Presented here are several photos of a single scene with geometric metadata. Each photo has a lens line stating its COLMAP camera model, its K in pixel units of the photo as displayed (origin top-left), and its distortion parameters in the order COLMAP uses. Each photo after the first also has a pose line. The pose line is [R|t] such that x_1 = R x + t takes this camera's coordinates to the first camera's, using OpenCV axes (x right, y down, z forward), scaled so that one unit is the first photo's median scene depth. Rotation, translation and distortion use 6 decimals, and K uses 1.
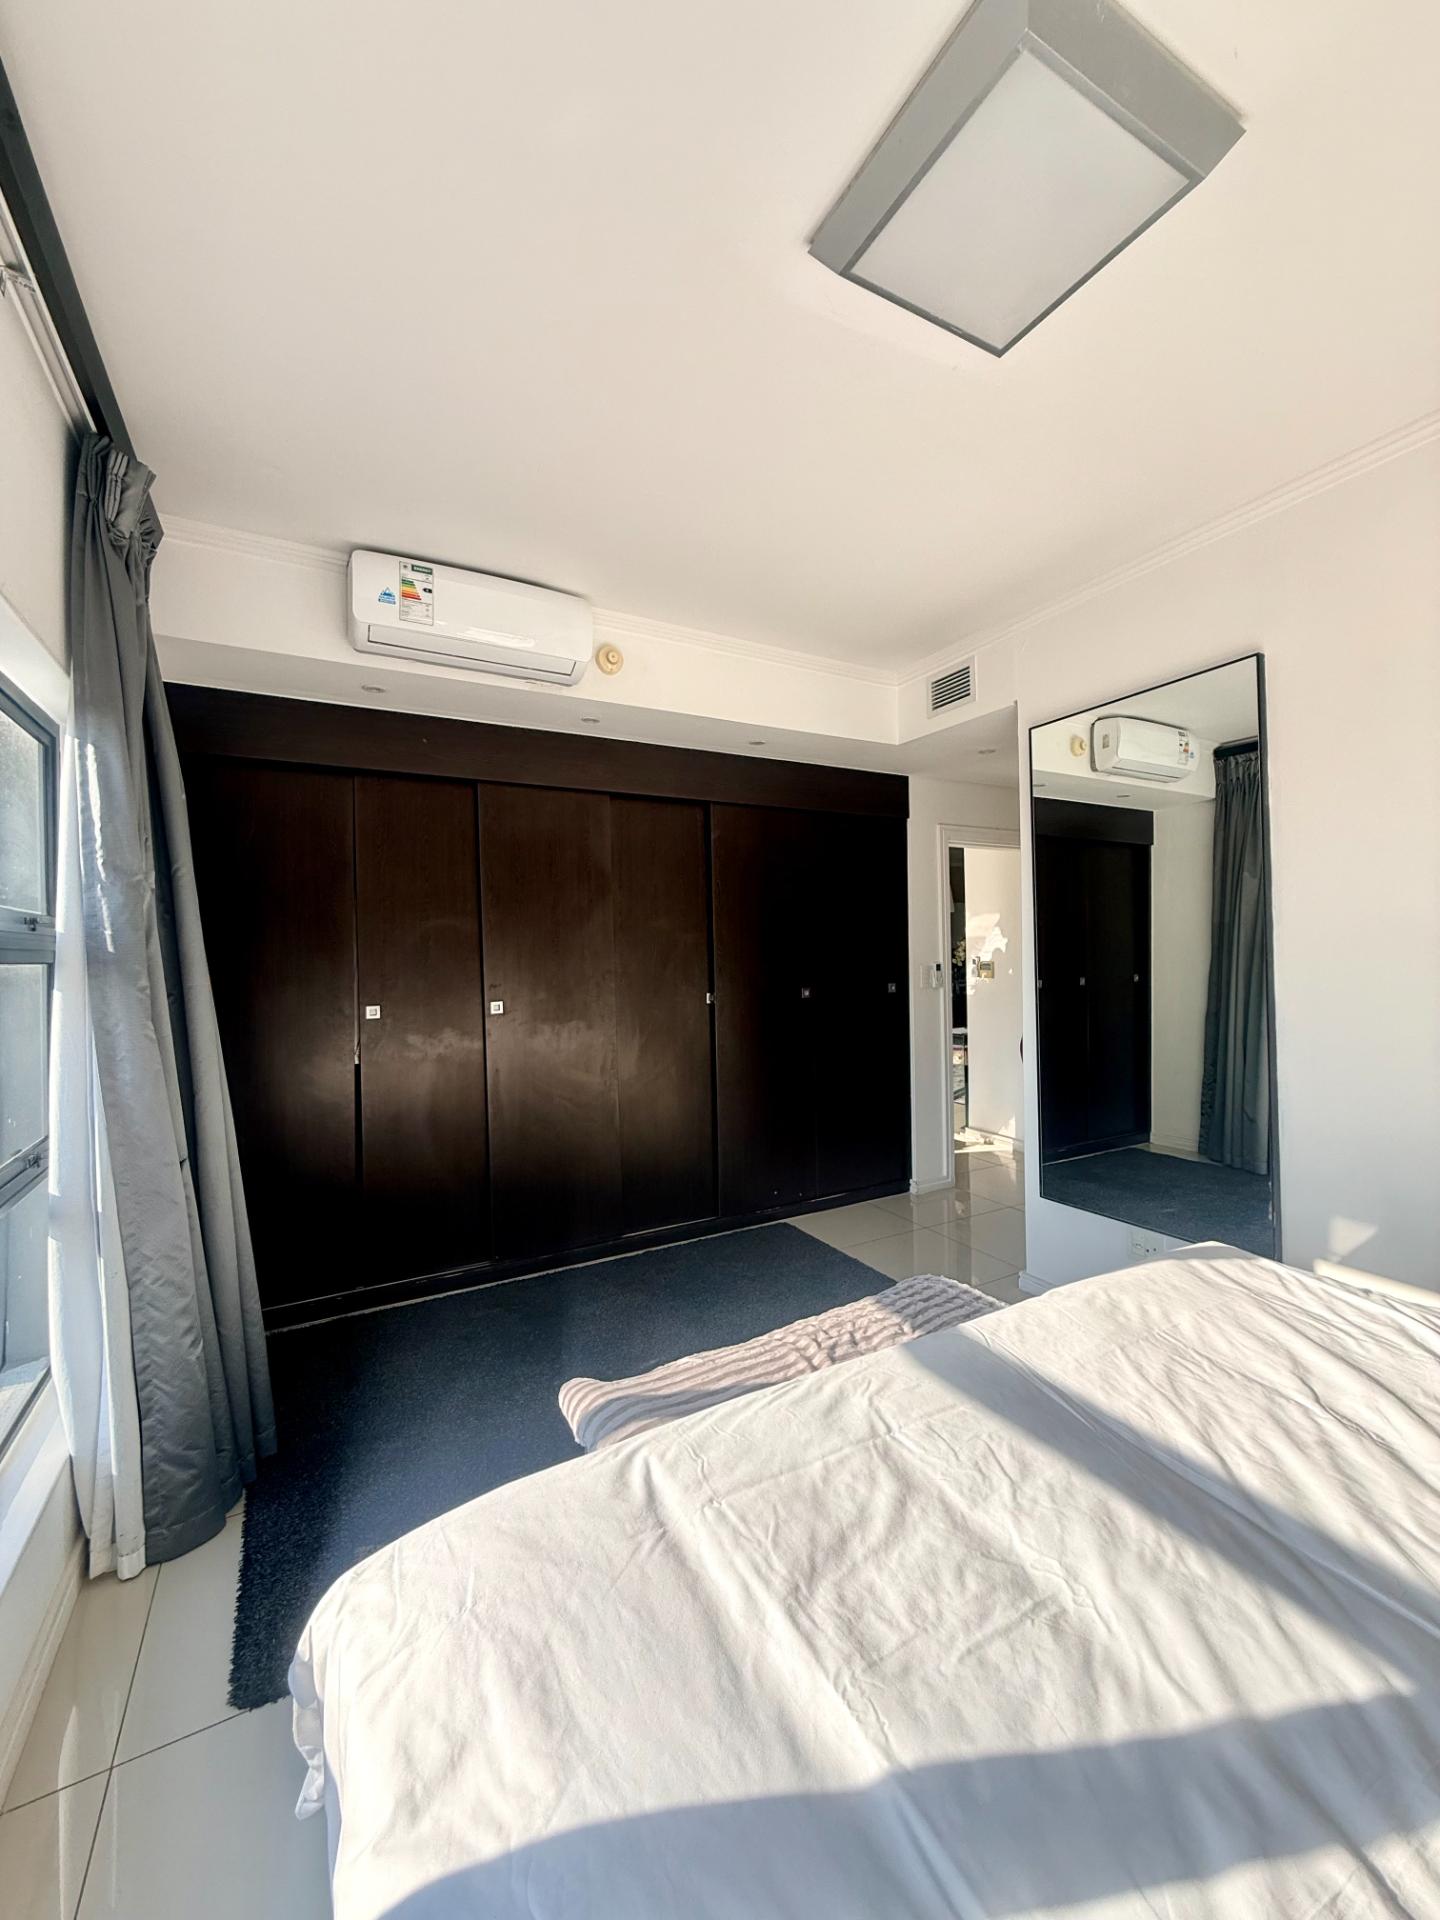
lens RADIAL K [[763.5, 0, 723.8], [0, 763.5, 958.1], [0, 0, 1]] dist [-0.001389, 0.000908]
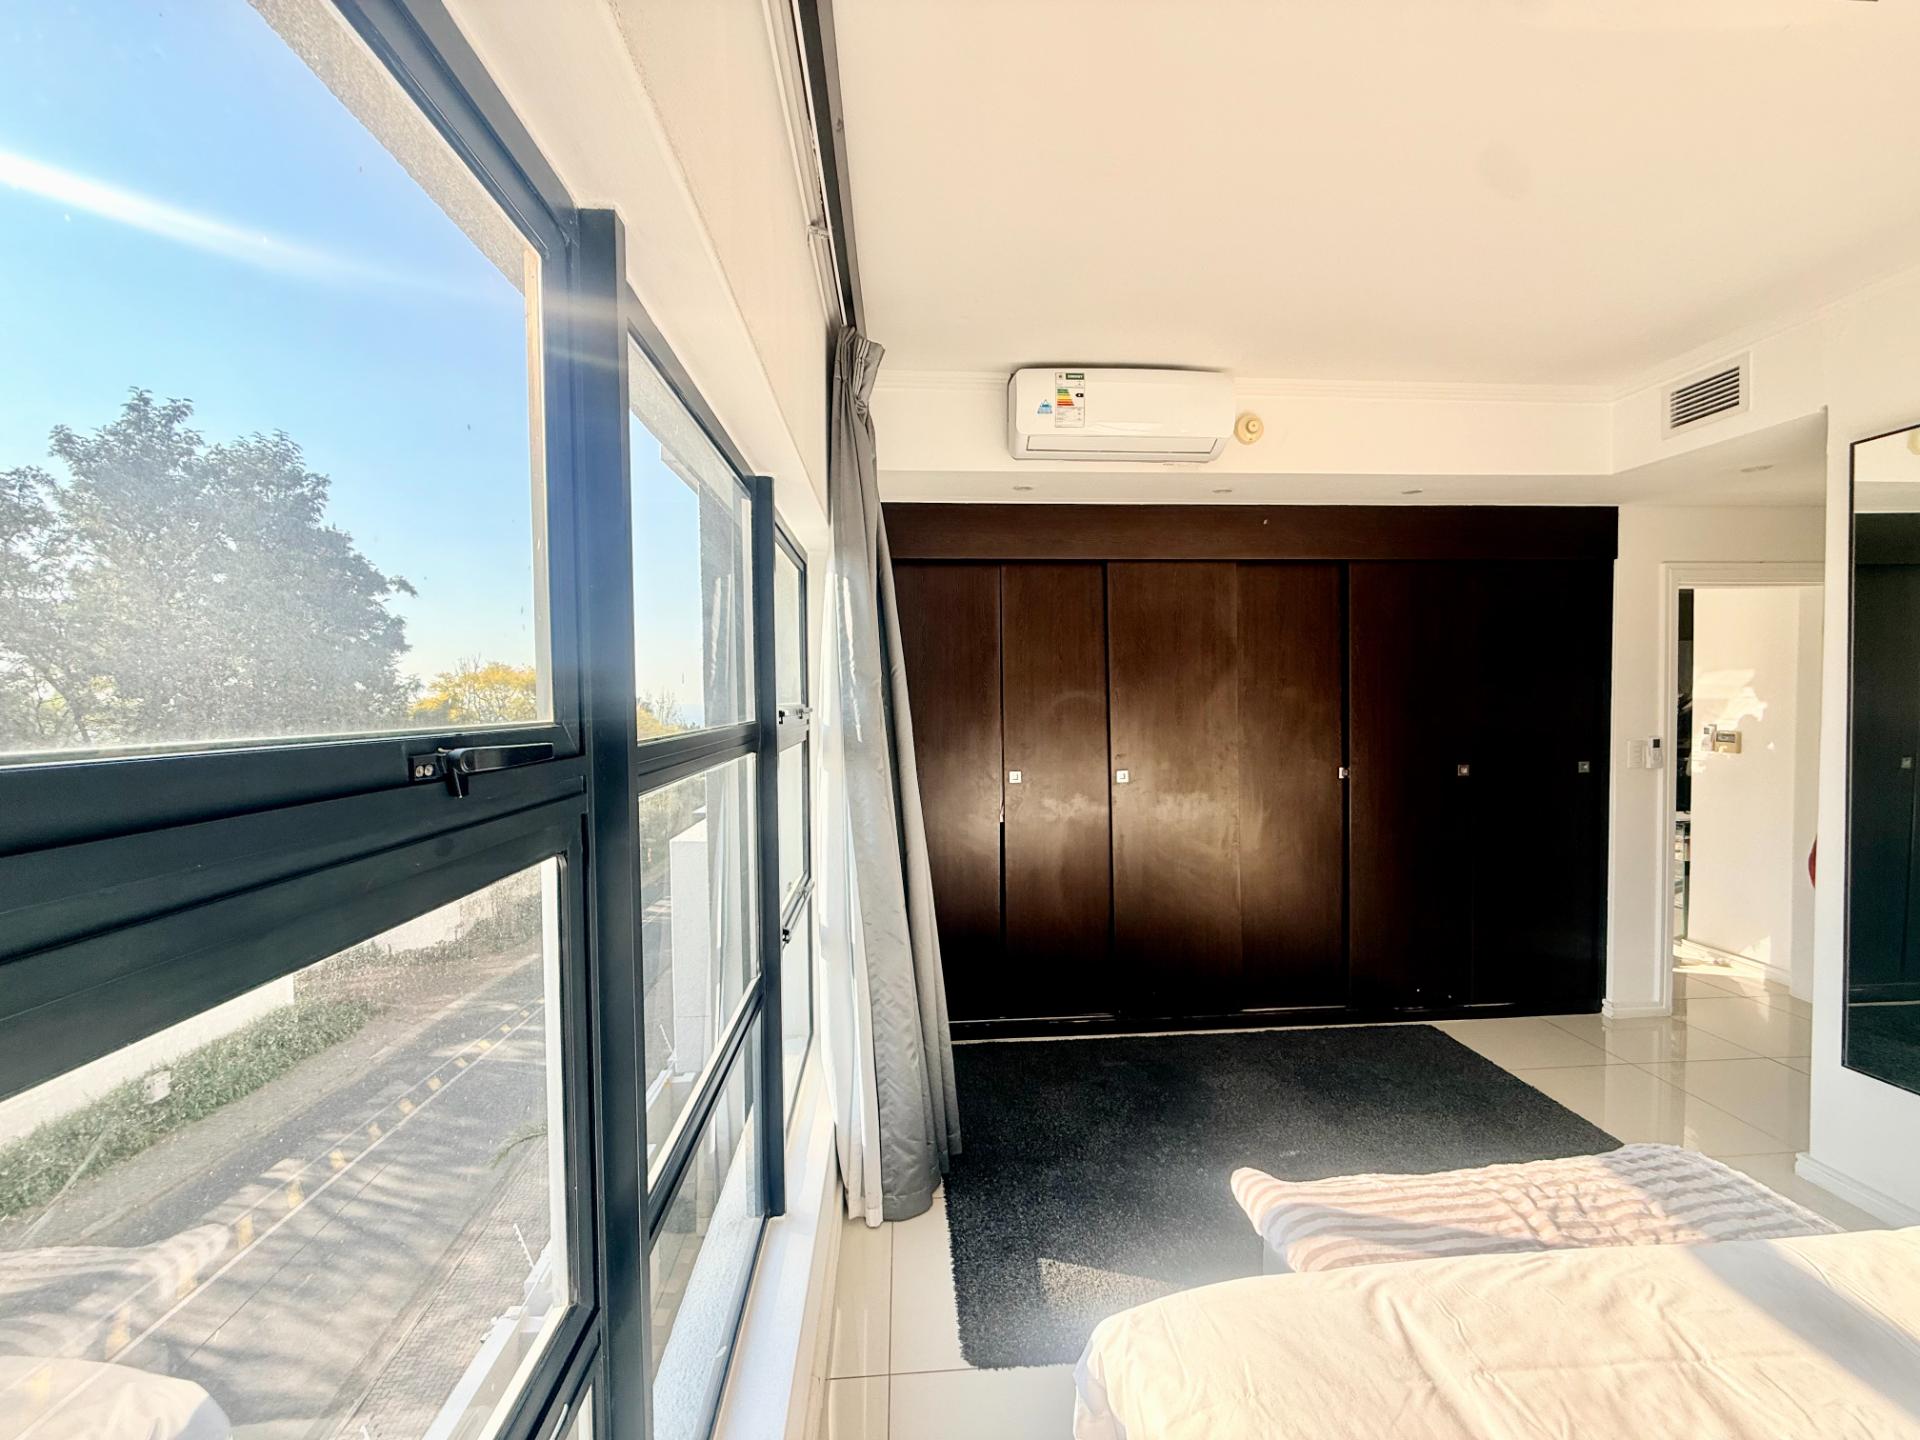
lens RADIAL K [[763.5, 0, 957.6], [0, 763.5, 723.8], [0, 0, 1]] dist [-0.001389, 0.000908]
pose [[0.907406, 0.020268, -0.419766, -0.112922], [-0.005425, 0.999318, 0.036524, -0.078363], [0.420220, -0.030865, 0.906897, -0.077820]]
